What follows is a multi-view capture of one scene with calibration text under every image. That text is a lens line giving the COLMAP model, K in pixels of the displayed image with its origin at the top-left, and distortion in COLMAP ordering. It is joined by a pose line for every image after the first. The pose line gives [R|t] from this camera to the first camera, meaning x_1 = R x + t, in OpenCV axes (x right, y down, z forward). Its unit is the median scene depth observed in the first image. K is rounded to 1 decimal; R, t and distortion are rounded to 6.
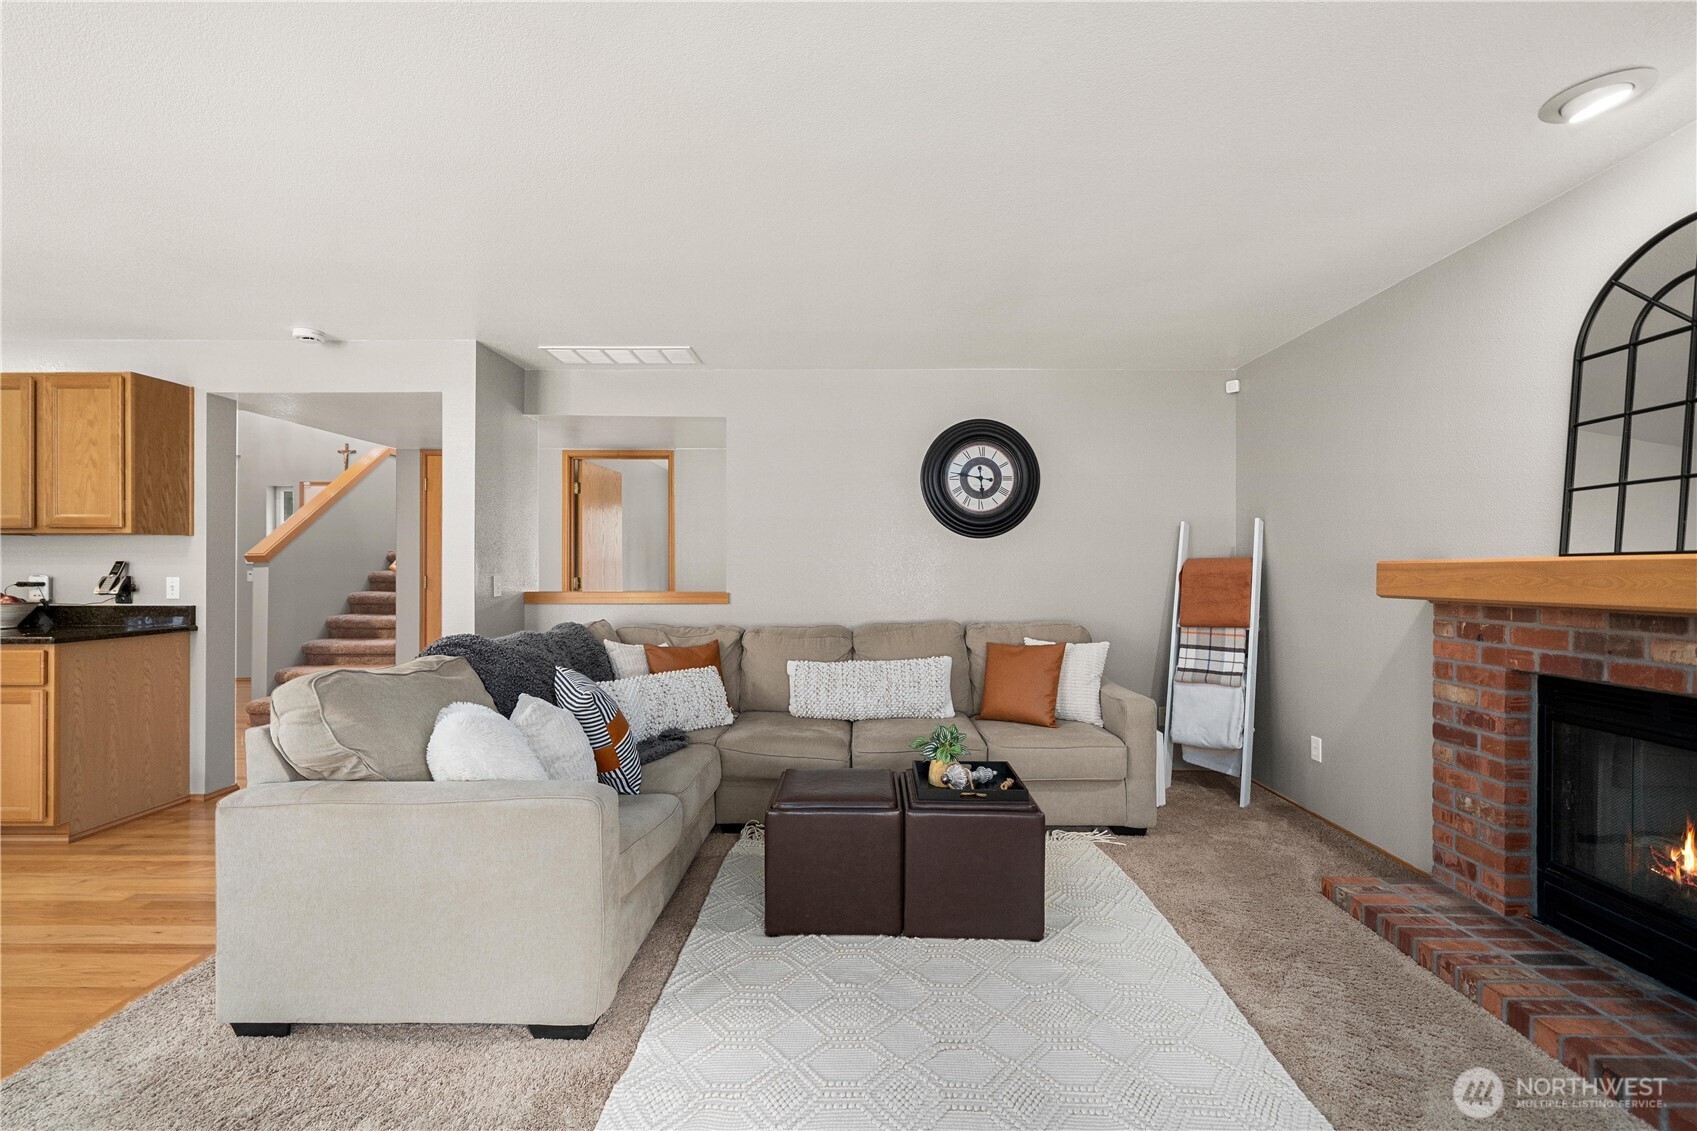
lens RADIAL K [[694.1, 0, 854.3], [0, 694.1, 569.6], [0, 0, 1]] dist [0.000037, -0.000385]
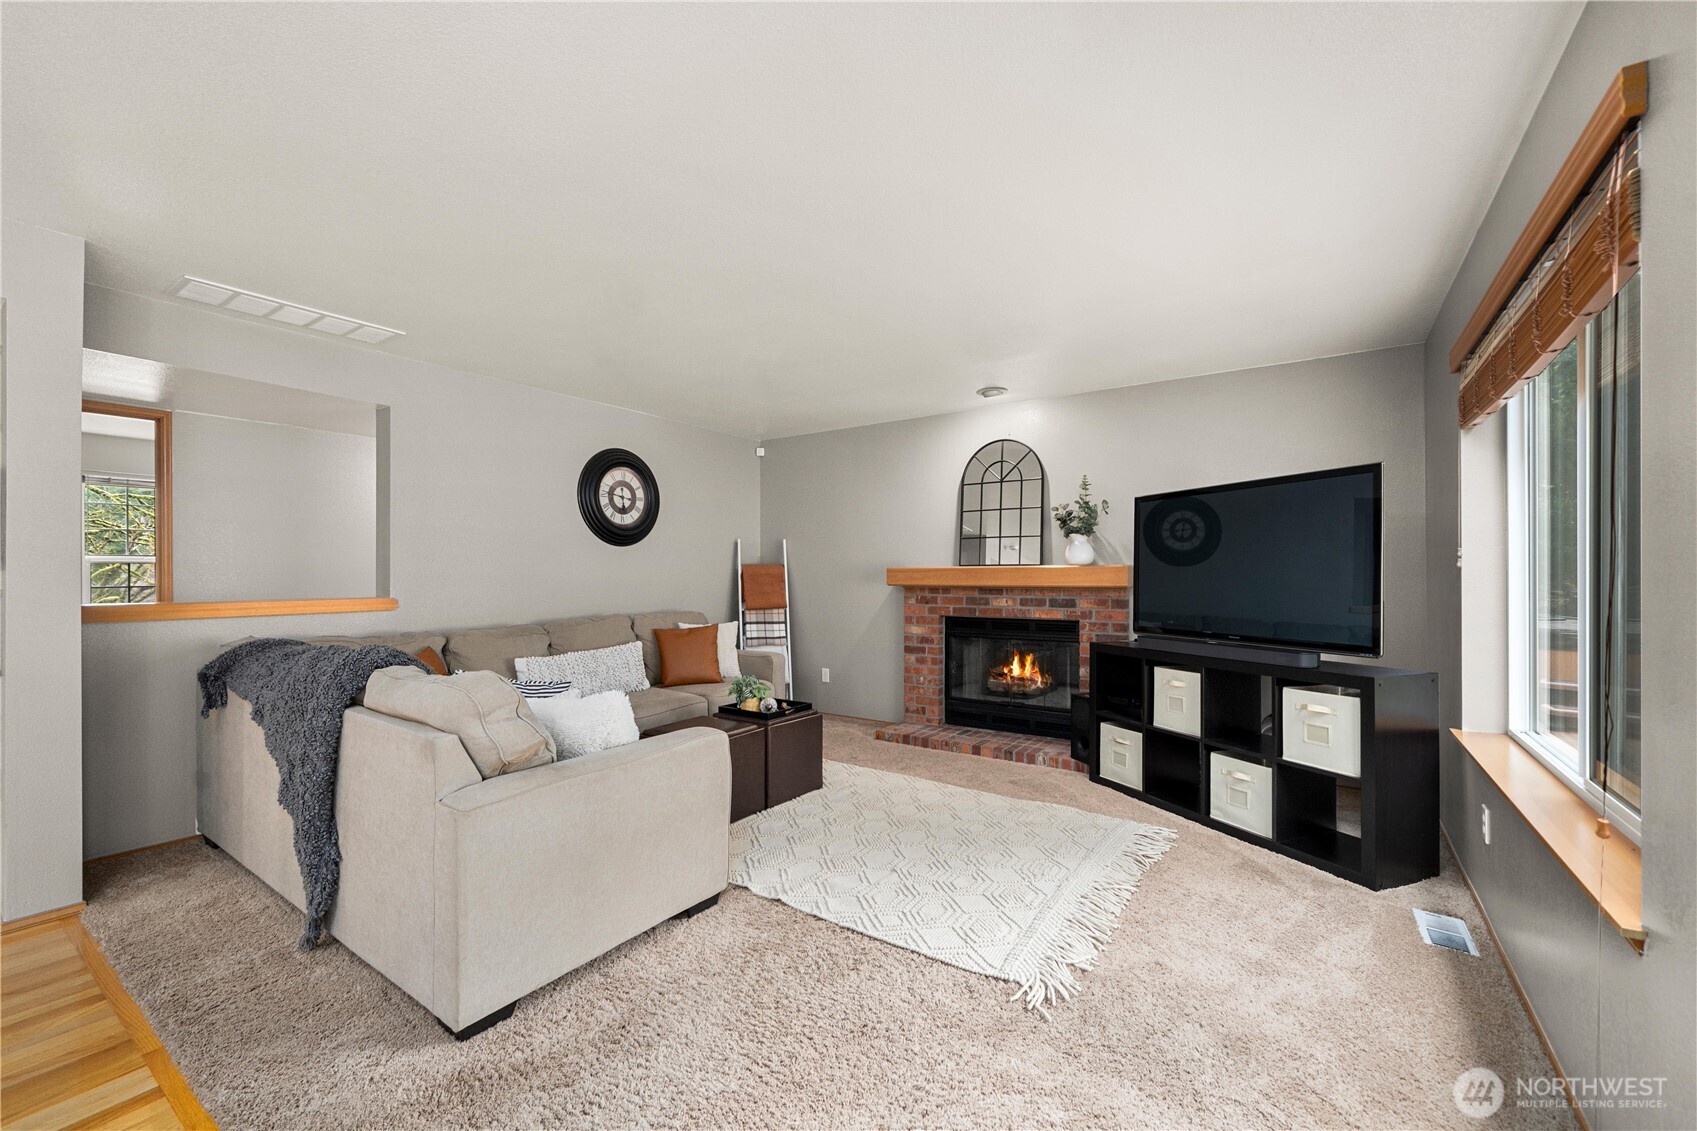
lens RADIAL K [[694.1, 0, 840.1], [0, 694.1, 570.4], [0, 0, 1]] dist [0.000037, -0.000385]
pose [[0.562382, -0.000024, 0.826878, -0.751598], [0.002214, 0.999996, -0.001477, -0.000672], [-0.826875, 0.002661, 0.562380, -0.004070]]
